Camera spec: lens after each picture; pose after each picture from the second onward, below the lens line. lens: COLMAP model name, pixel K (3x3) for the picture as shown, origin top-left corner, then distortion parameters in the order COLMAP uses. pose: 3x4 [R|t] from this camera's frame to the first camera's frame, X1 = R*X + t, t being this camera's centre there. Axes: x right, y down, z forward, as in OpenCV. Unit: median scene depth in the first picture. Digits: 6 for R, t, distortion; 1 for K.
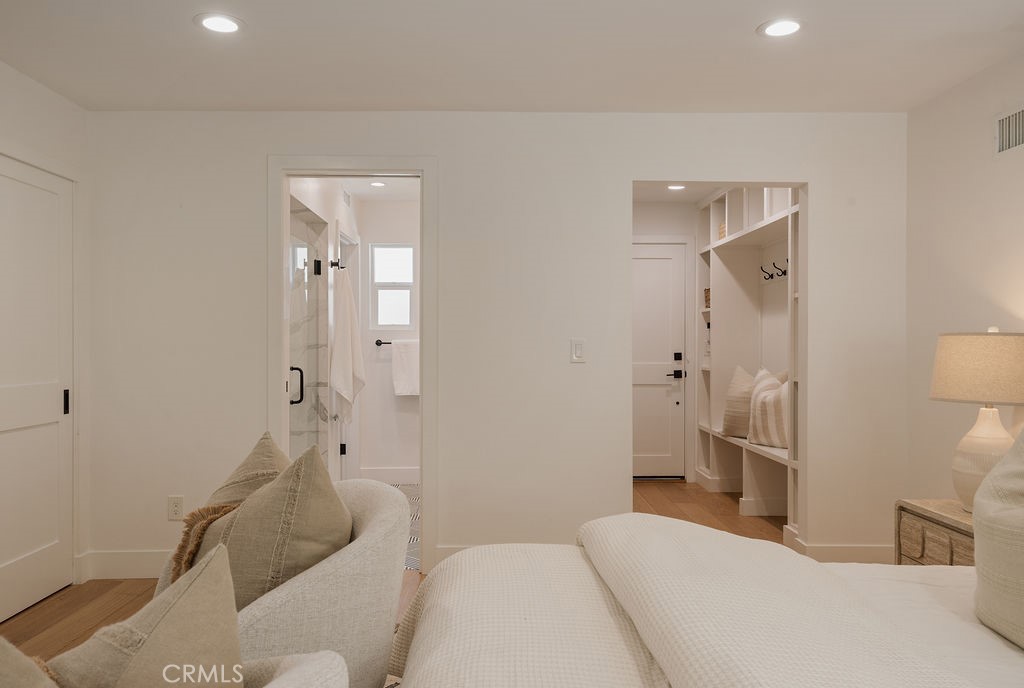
lens RADIAL K [[743.2, 0, 515.7], [0, 743.2, 353.9], [0, 0, 1]] dist [0.000493, 0.000214]
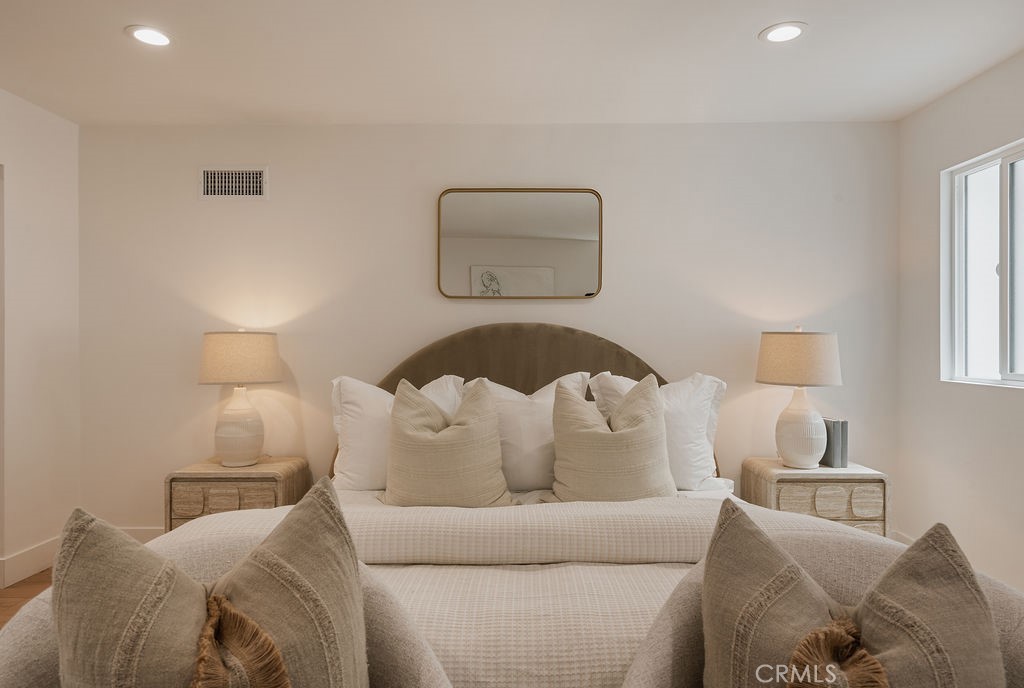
lens RADIAL K [[648.1, 0, 514.8], [0, 648.1, 340.0], [0, 0, 1]] dist [0.004191, 0.000398]
pose [[0.051159, 0.003655, 0.998684, -0.248668], [0.012514, 0.999912, -0.004300, -0.001082], [-0.998612, 0.012717, 0.051109, 0.210110]]
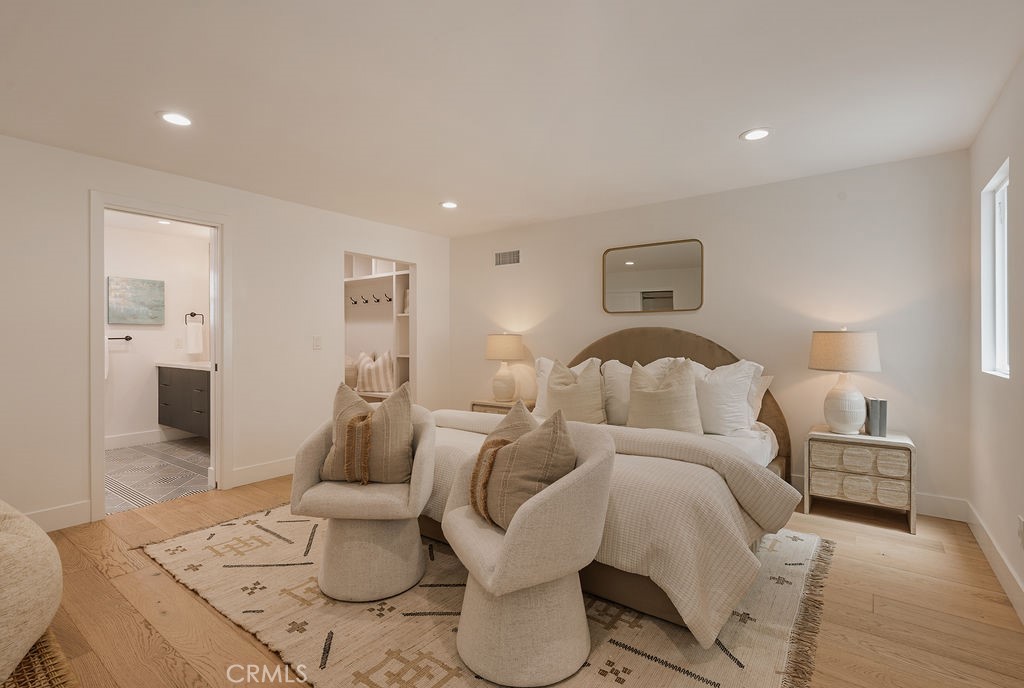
lens RADIAL K [[479.7, 0, 512.5], [0, 479.7, 339.0], [0, 0, 1]] dist [0.000012, -0.000005]
pose [[0.621591, 0.002537, 0.783338, -0.340073], [0.010440, 0.999879, -0.011522, 0.004296], [-0.783273, 0.015340, 0.621489, -0.052362]]
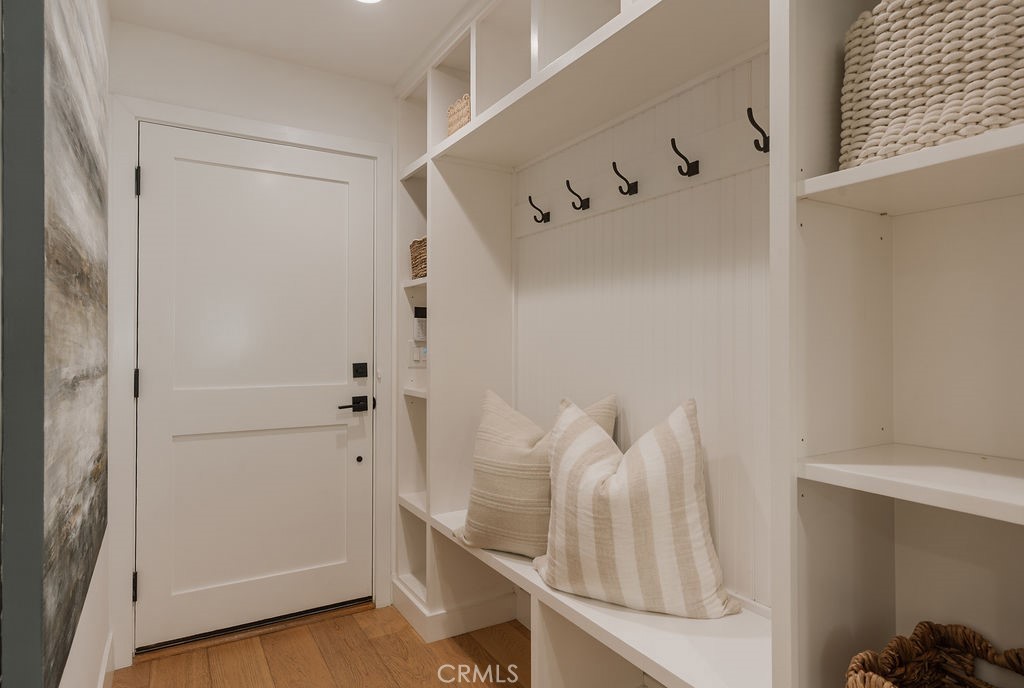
lens RADIAL K [[599.7, 0, 512.0], [0, 599.7, 344.0], [0, 0, 1]] dist [0.025405, -0.000044]
pose [[0.875914, 0.003572, 0.482455, 0.115495], [0.003595, 0.999897, -0.013929, -0.009566], [-0.482455, 0.013935, 0.875810, 0.619296]]
